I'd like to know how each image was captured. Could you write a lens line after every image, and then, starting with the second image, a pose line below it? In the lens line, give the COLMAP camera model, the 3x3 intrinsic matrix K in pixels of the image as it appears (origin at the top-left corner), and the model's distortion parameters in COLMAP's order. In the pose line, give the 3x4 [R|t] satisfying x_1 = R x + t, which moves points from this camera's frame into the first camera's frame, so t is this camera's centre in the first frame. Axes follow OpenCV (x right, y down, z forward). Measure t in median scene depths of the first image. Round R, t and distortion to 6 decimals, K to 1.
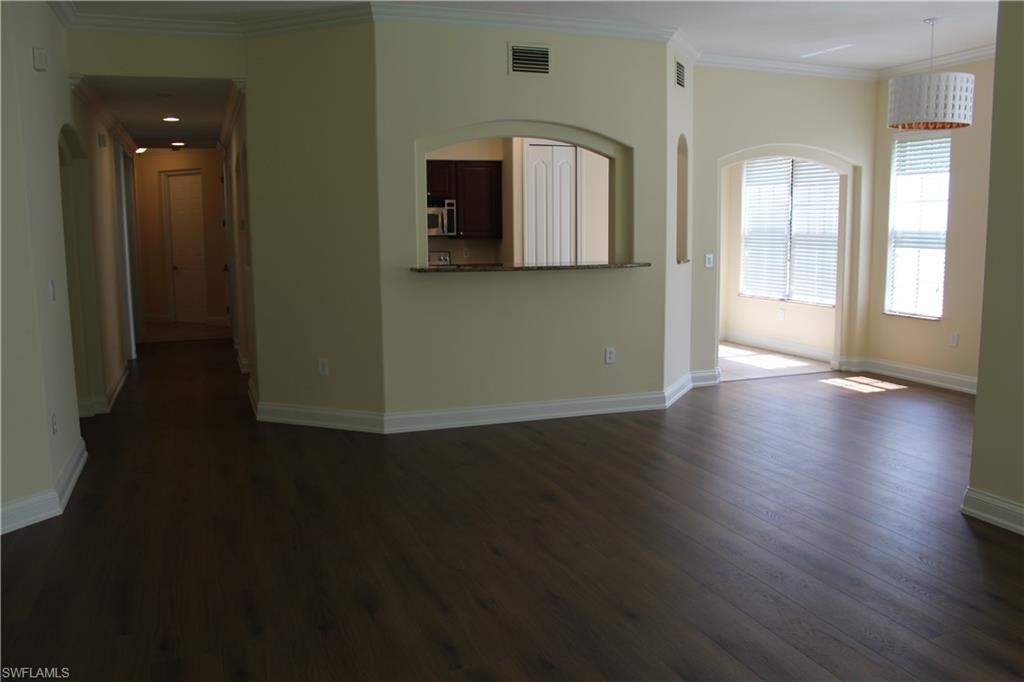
lens RADIAL K [[851.5, 0, 521.1], [0, 851.5, 344.8], [0, 0, 1]] dist [-0.177105, 0.177615]
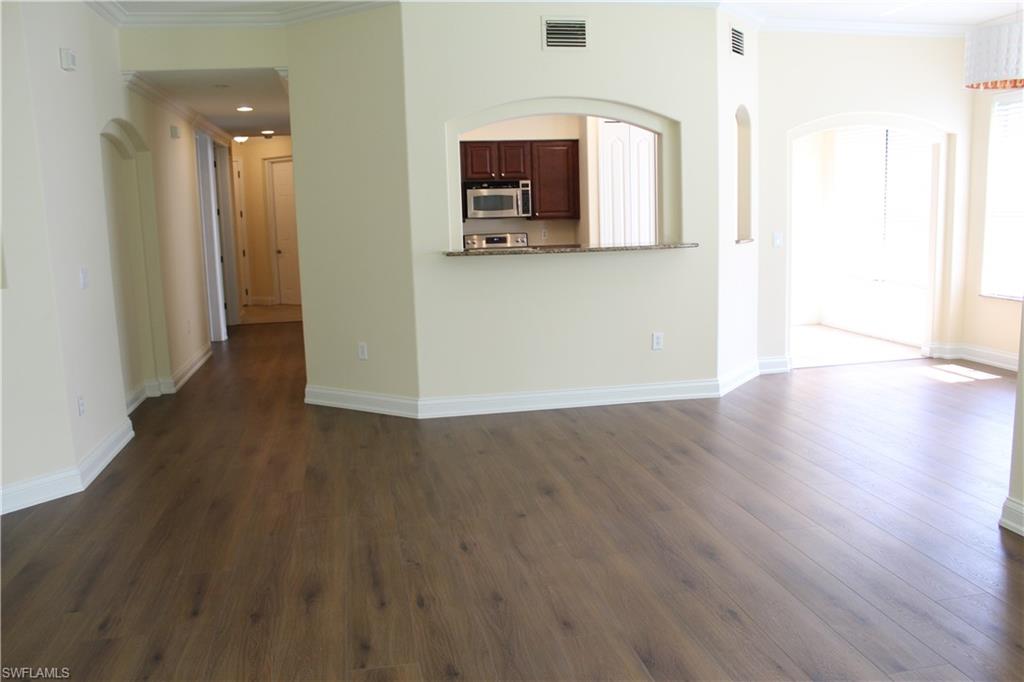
lens RADIAL K [[851.5, 0, 521.1], [0, 851.5, 344.8], [0, 0, 1]] dist [-0.177105, 0.177615]
pose [[0.986125, 0.005691, -0.165910, 0.100658], [-0.001695, 0.999705, 0.024214, -0.005048], [0.165999, -0.023596, 0.985844, 0.031238]]
